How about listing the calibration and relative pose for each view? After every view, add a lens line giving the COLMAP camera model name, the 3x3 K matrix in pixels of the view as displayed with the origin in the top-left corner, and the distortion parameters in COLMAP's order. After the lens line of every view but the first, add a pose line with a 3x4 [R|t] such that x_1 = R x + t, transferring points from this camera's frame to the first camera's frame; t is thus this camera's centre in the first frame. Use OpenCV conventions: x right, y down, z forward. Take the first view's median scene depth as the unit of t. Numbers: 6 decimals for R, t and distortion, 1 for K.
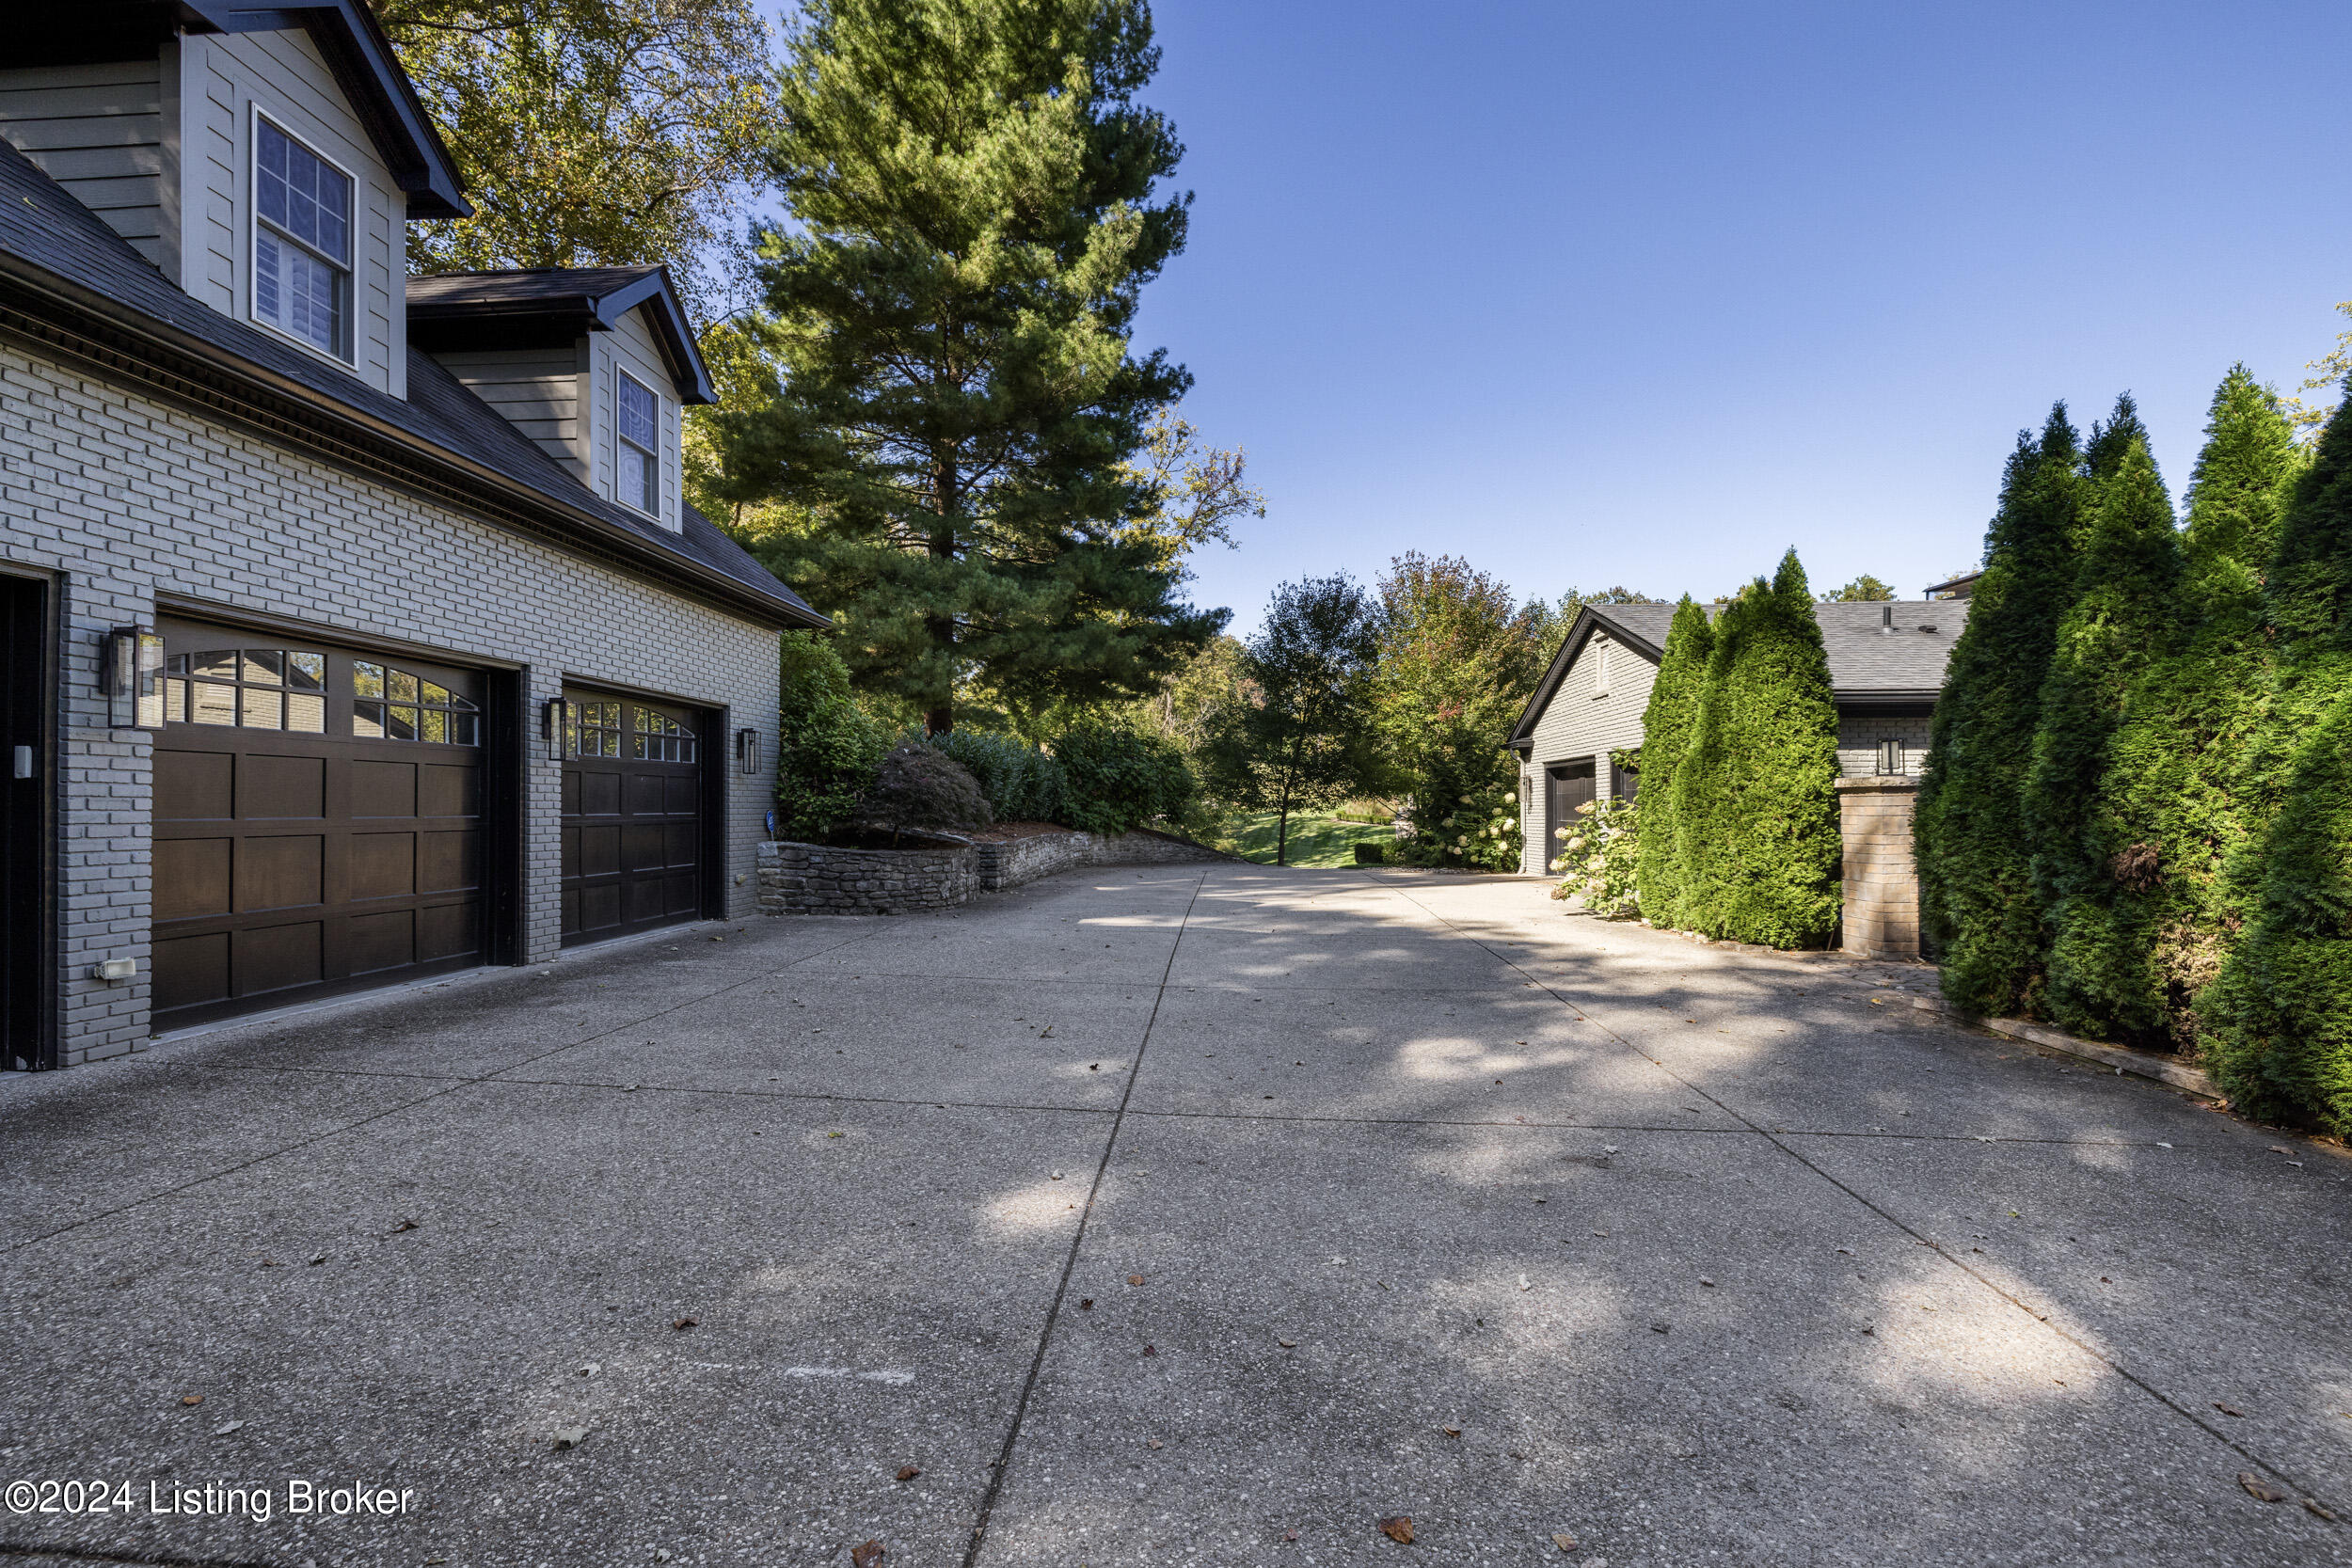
lens RADIAL K [[984.7, 0, 1173.1], [0, 984.7, 785.0], [0, 0, 1]] dist [0.001141, 0.000456]
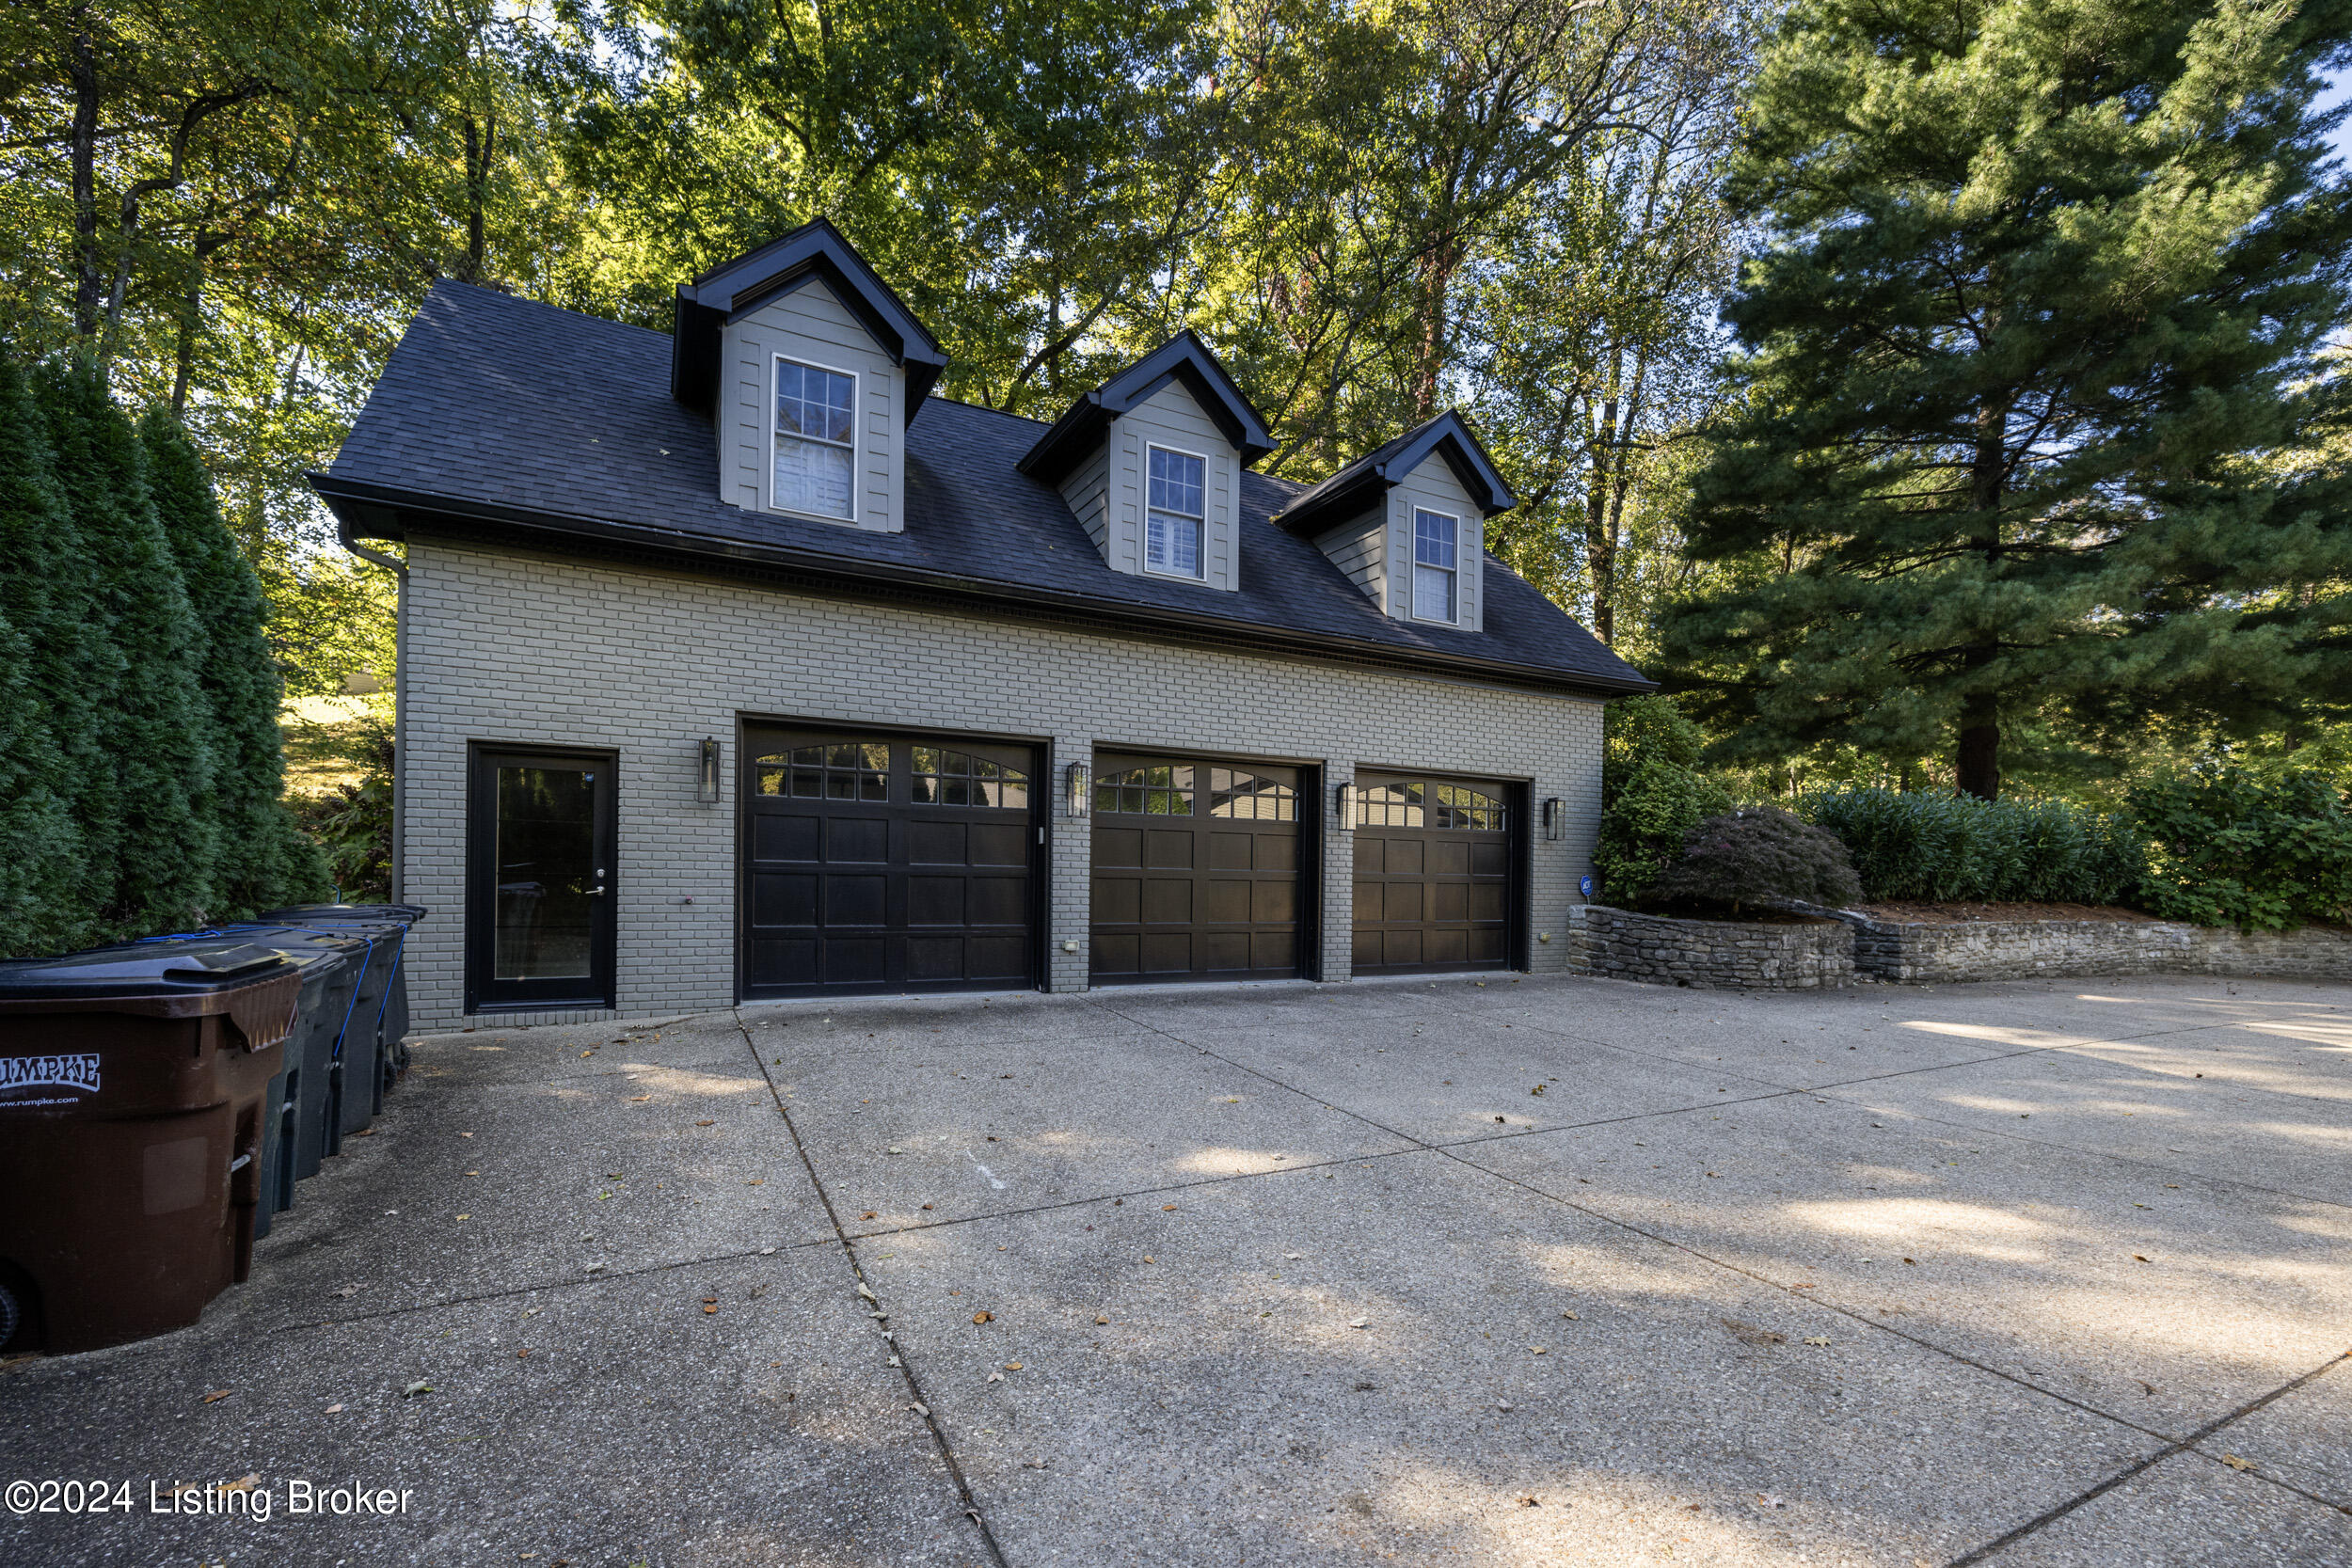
lens RADIAL K [[1010.9, 0, 1177.6], [0, 1010.9, 863.6], [0, 0, 1]] dist [0.005034, -0.000226]
pose [[0.523116, 0.011116, -0.852189, 0.386031], [-0.004001, 0.999936, 0.010587, 0.005428], [0.852252, -0.002129, 0.523127, 0.095986]]
